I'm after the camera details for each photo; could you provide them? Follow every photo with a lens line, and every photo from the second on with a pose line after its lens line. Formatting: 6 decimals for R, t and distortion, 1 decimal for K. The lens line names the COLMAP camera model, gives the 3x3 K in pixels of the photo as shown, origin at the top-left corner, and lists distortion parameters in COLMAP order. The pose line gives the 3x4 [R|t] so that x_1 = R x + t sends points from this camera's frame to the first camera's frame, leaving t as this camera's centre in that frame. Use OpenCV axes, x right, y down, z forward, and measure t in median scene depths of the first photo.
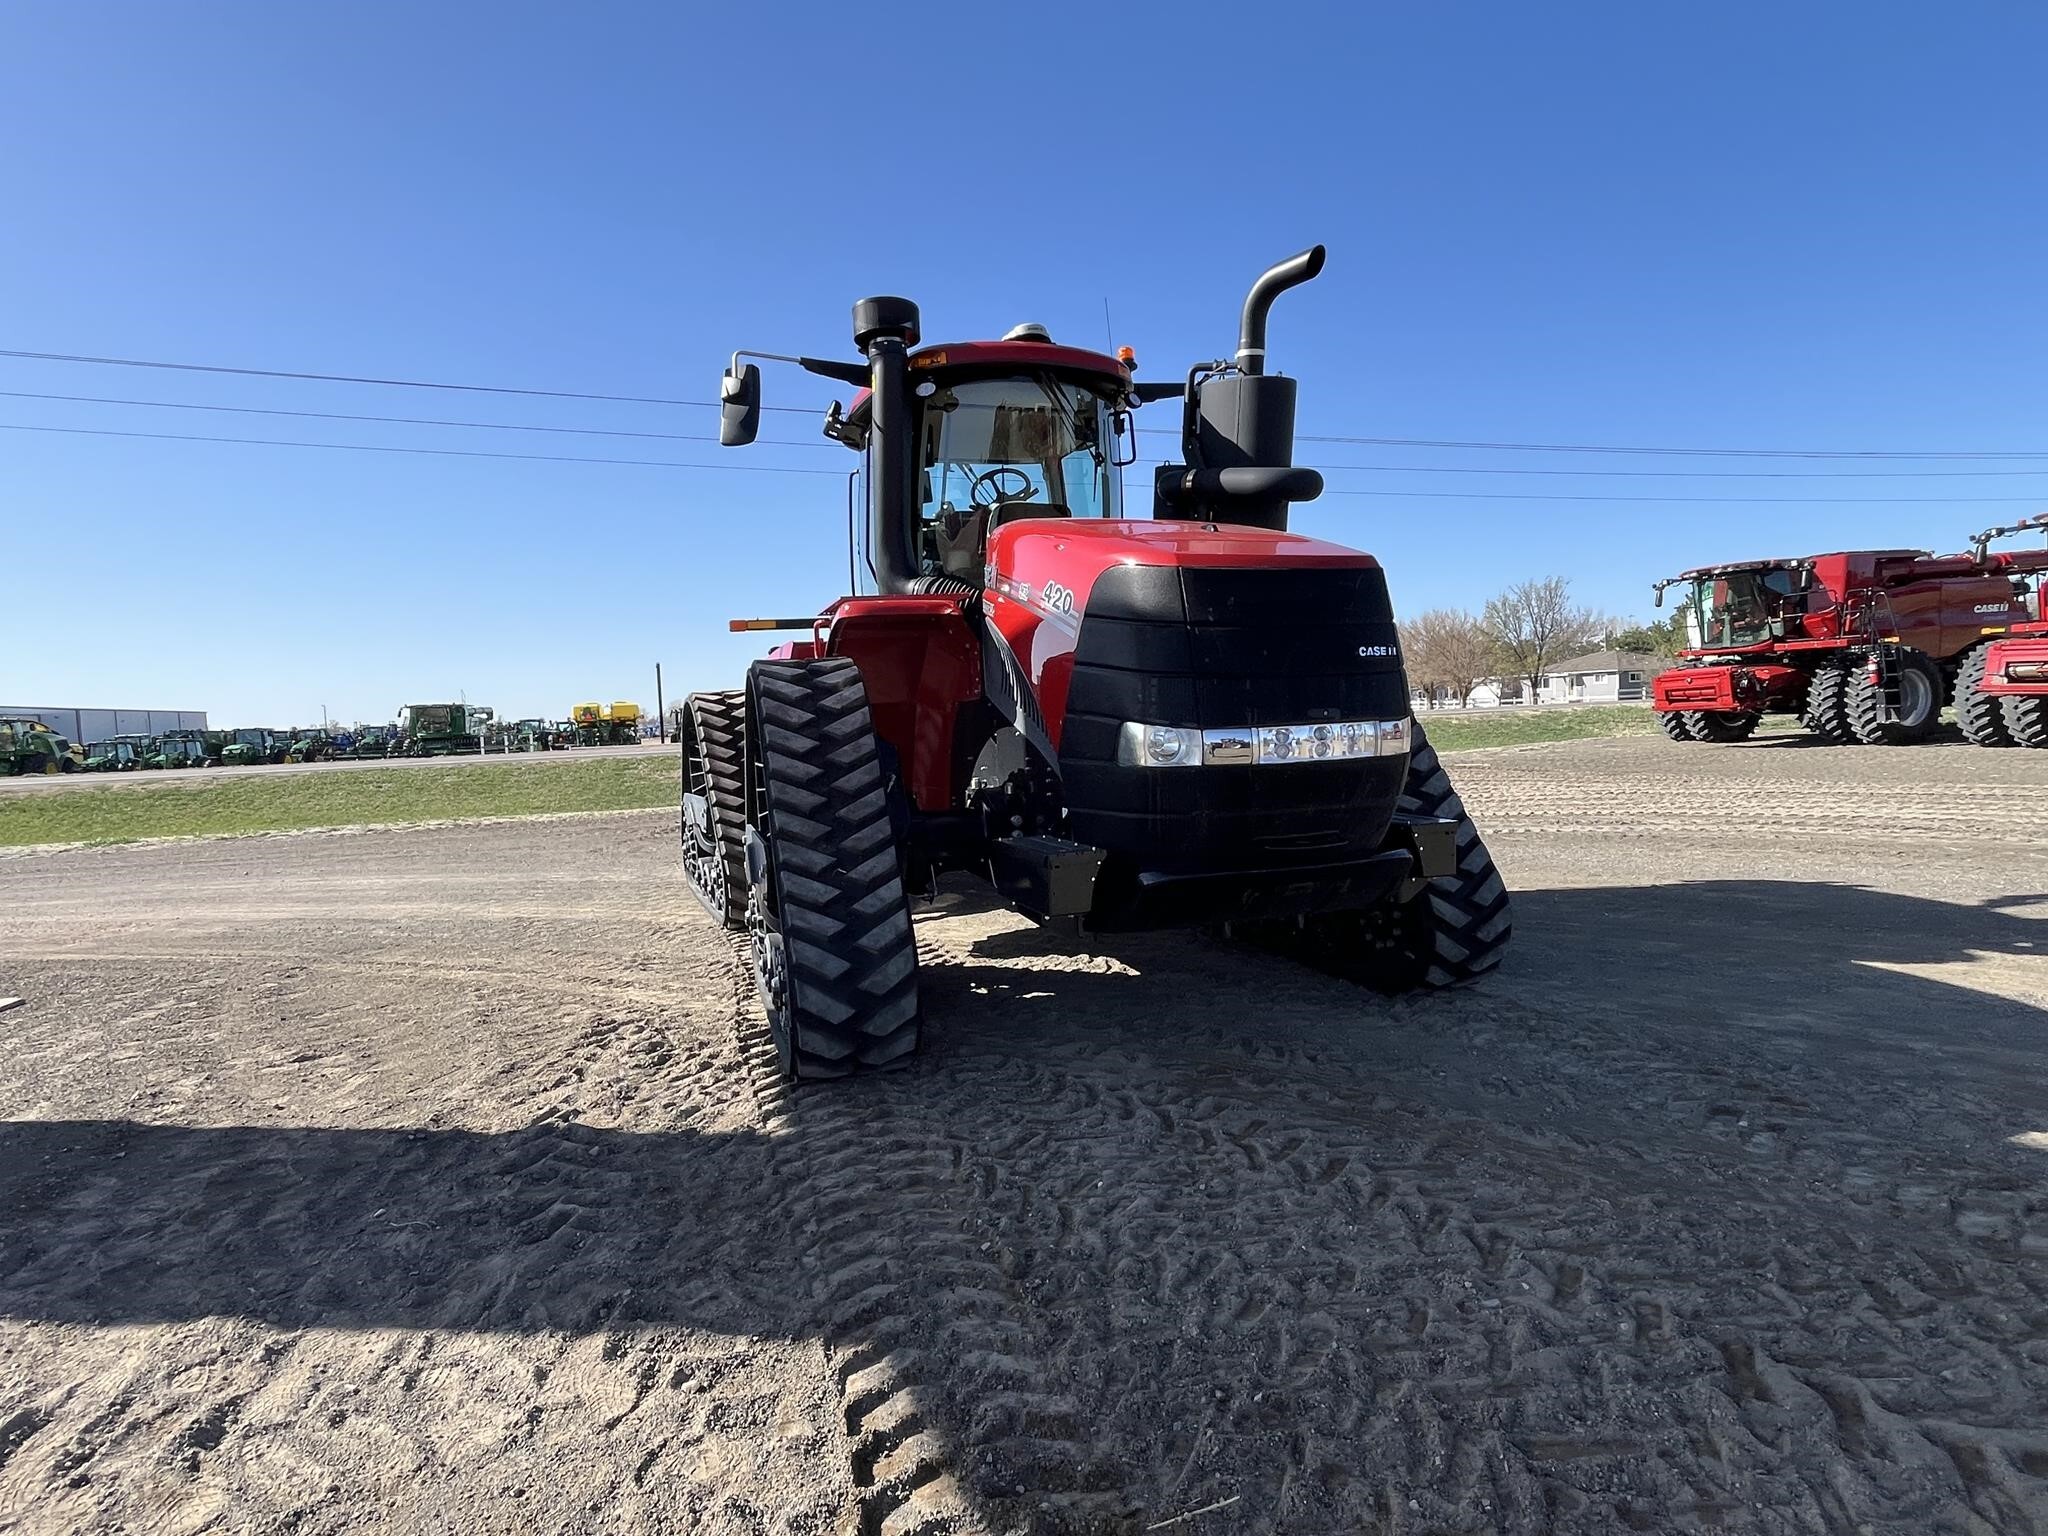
lens RADIAL K [[1038.5, 0, 1023.9], [0, 1038.5, 769.8], [0, 0, 1]] dist [-0.001749, -0.000663]
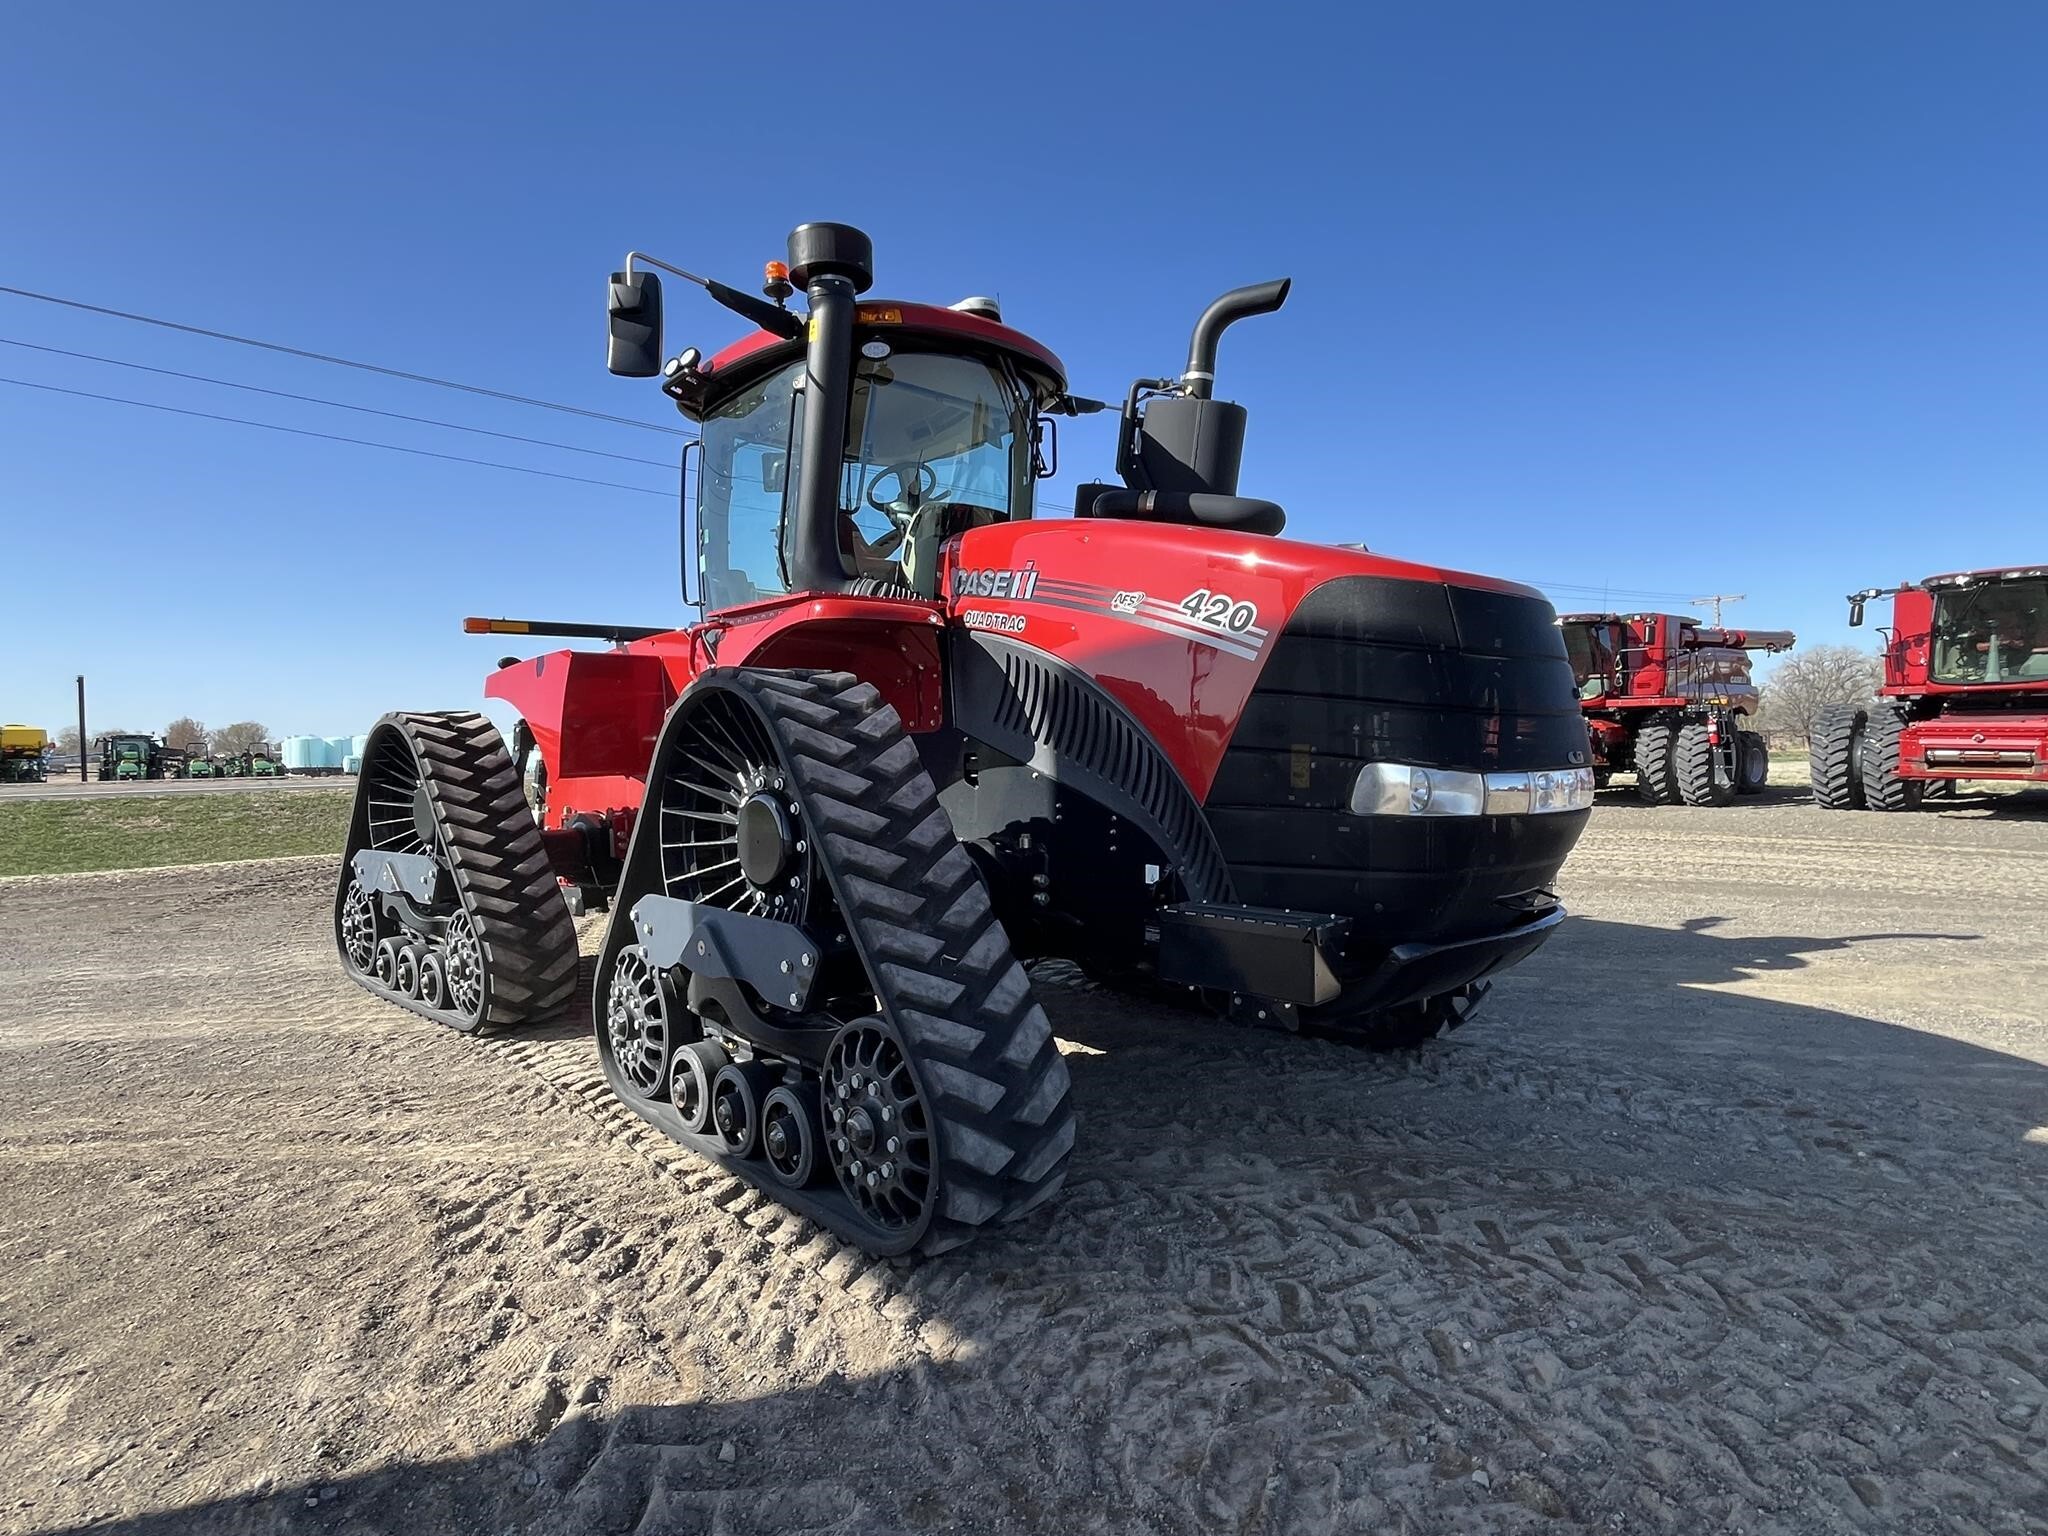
lens RADIAL K [[1038.5, 0, 1026.6], [0, 1038.5, 772.6], [0, 0, 1]] dist [-0.001749, -0.000663]
pose [[0.911225, 0.017651, 0.411530, -0.325832], [-0.000413, 0.999120, -0.041939, -0.001845], [-0.411908, 0.038046, 0.910431, 0.231966]]
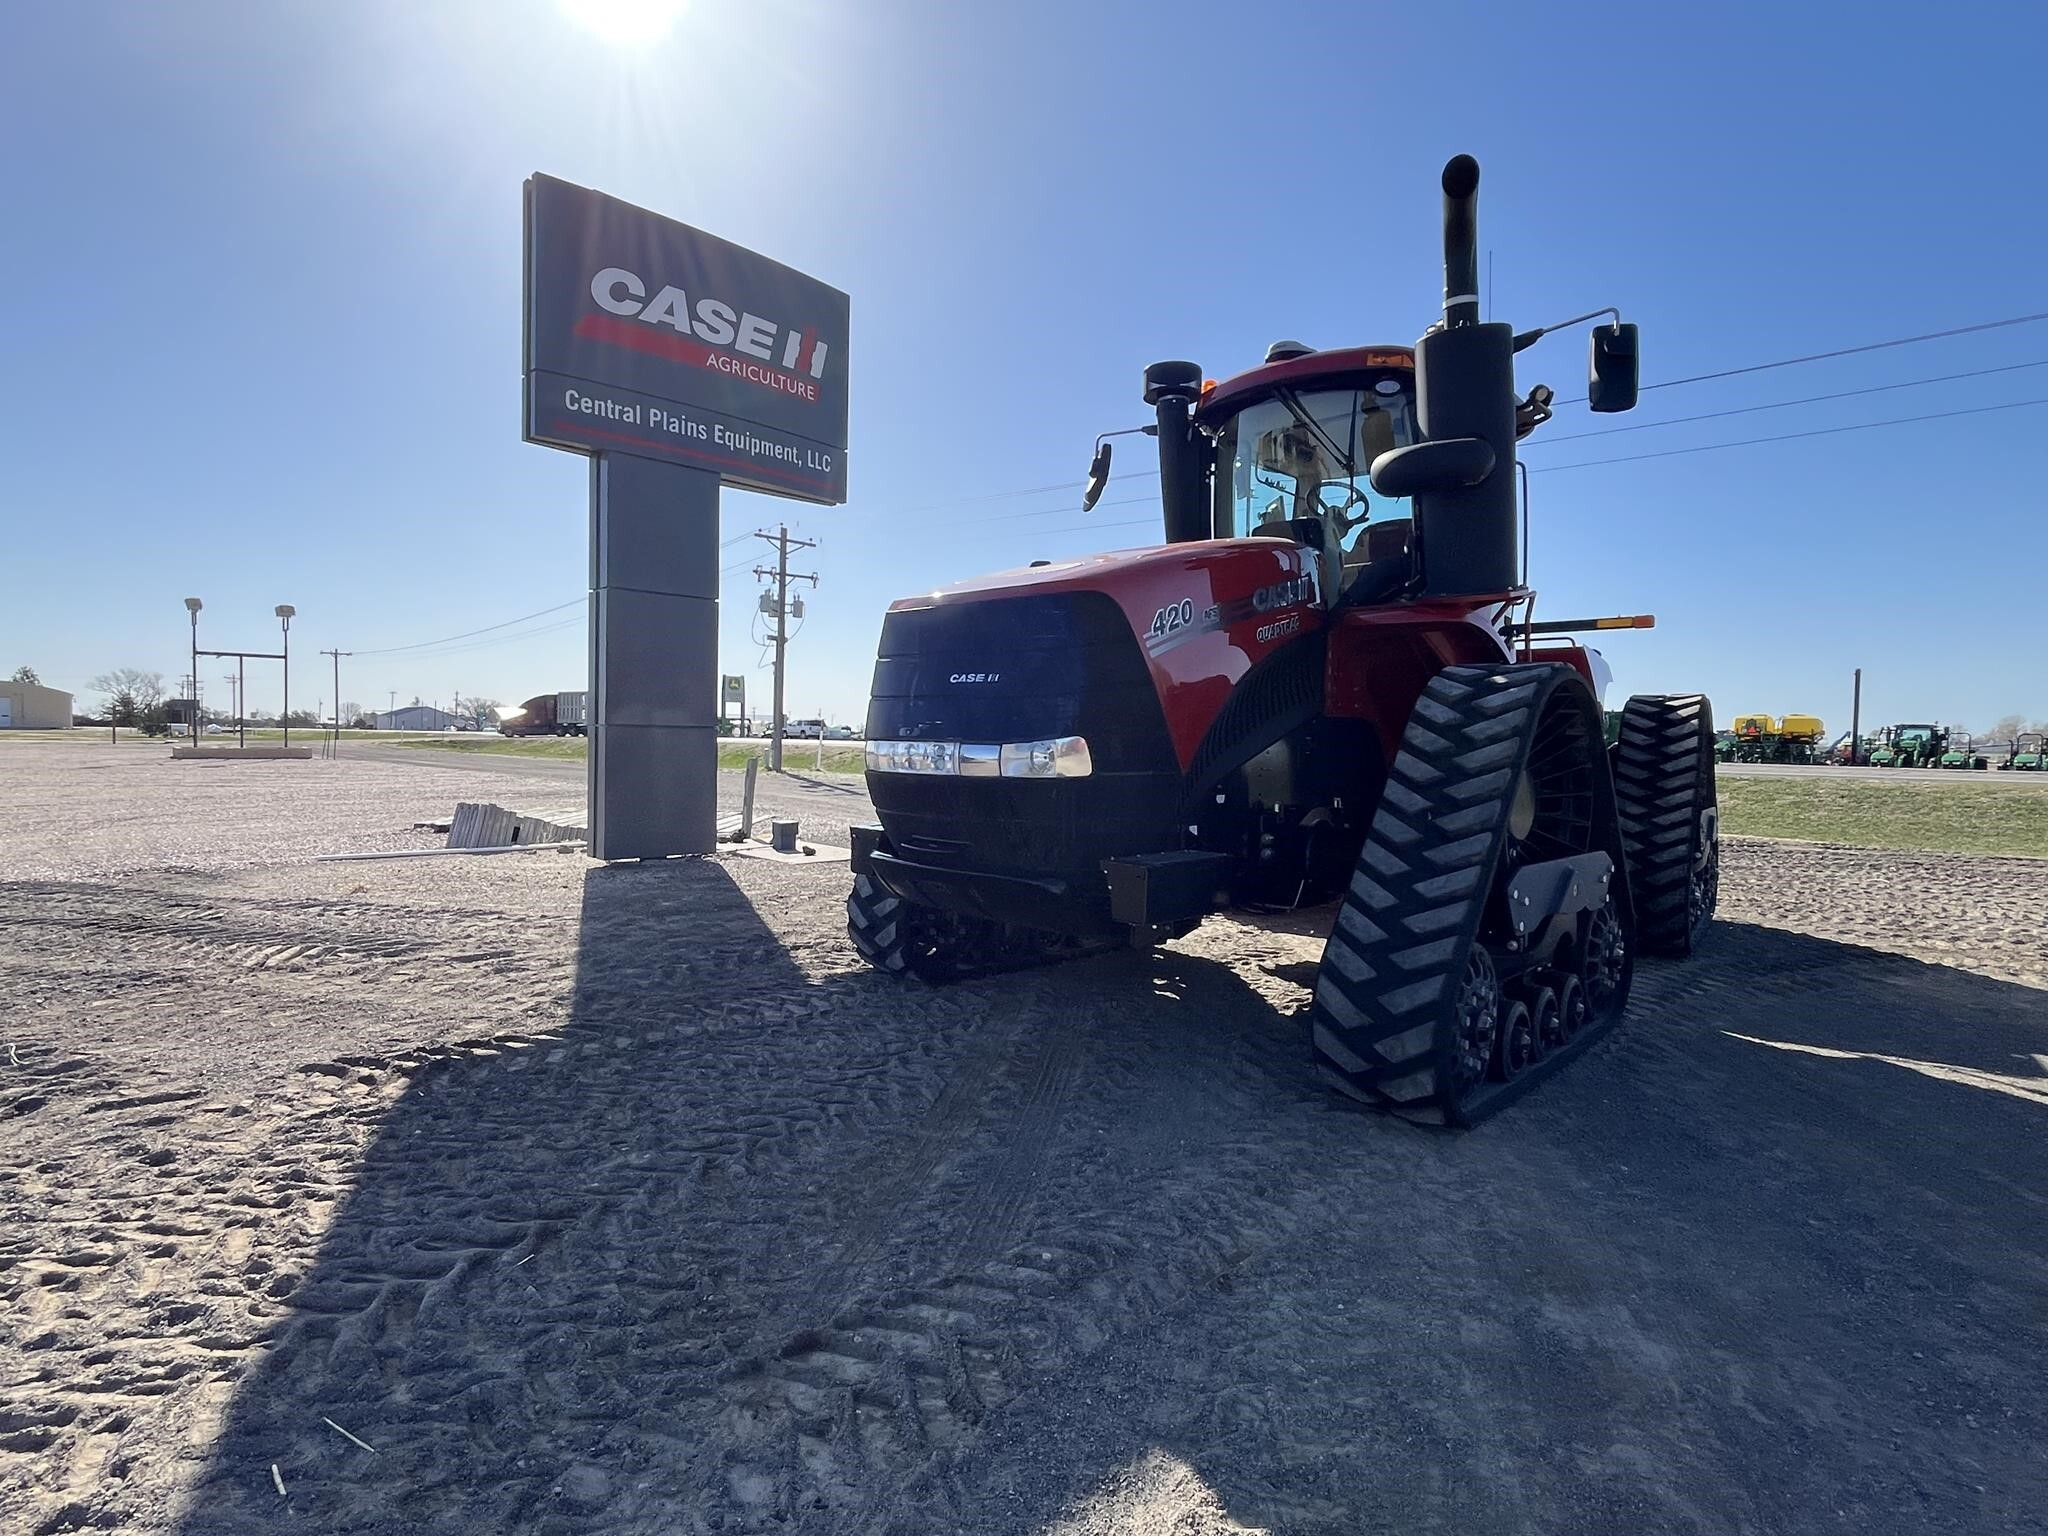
lens RADIAL K [[1038.5, 0, 1023.1], [0, 1038.5, 768.3], [0, 0, 1]] dist [-0.001749, -0.000663]
pose [[0.456552, 0.079823, -0.886109, 0.858217], [-0.085913, 0.995268, 0.045391, -0.048824], [0.885539, 0.055405, 0.461249, 0.362583]]
